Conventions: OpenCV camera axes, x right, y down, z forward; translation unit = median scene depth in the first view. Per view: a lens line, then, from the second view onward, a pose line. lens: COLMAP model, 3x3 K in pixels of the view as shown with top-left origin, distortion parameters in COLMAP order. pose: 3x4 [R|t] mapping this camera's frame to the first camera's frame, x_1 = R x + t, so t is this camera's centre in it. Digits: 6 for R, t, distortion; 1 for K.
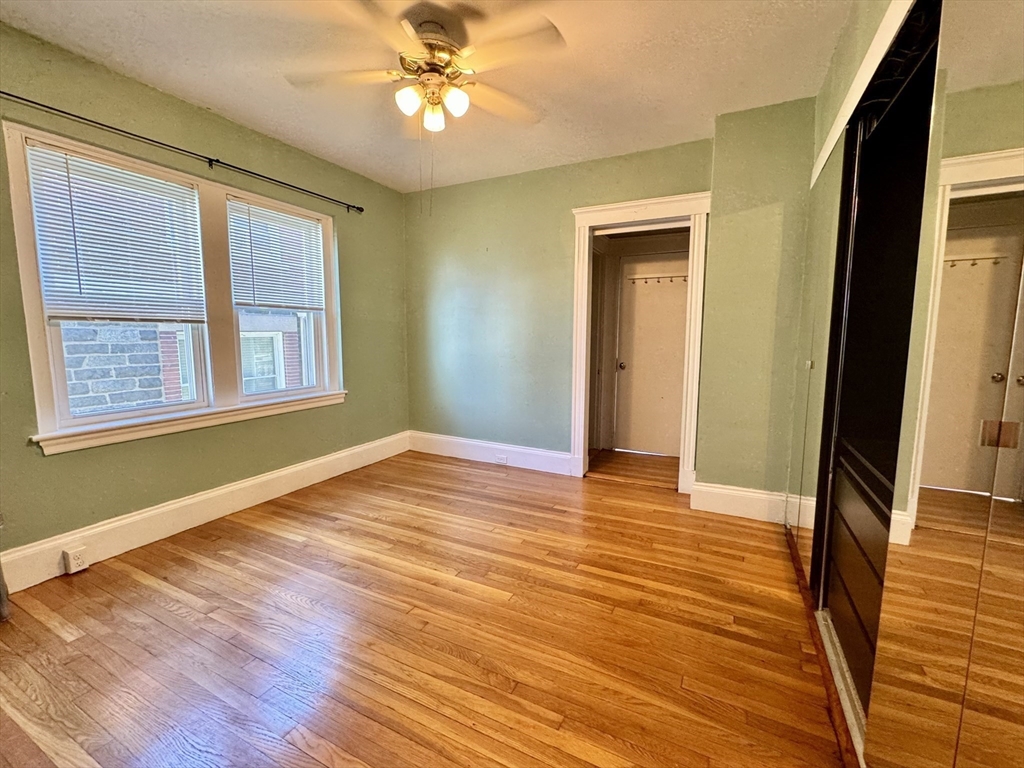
lens RADIAL K [[413.3, 0, 523.5], [0, 413.3, 378.4], [0, 0, 1]] dist [-0.005008, 0.000028]
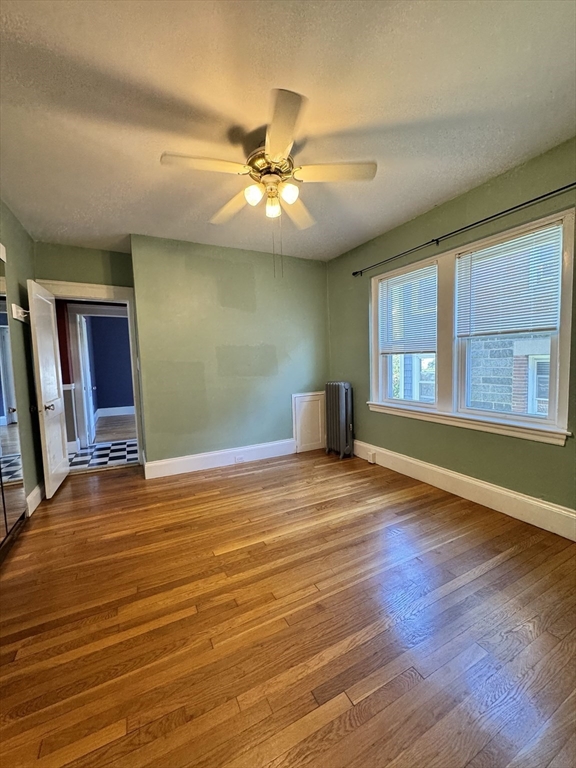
lens RADIAL K [[309.9, 0, 287.5], [0, 309.9, 377.4], [0, 0, 1]] dist [-0.005008, 0.000028]
pose [[-0.589049, 0.052990, -0.806358, 0.518372], [-0.066998, 0.991210, 0.114080, -0.158840], [0.805315, 0.121224, -0.580321, 1.419479]]
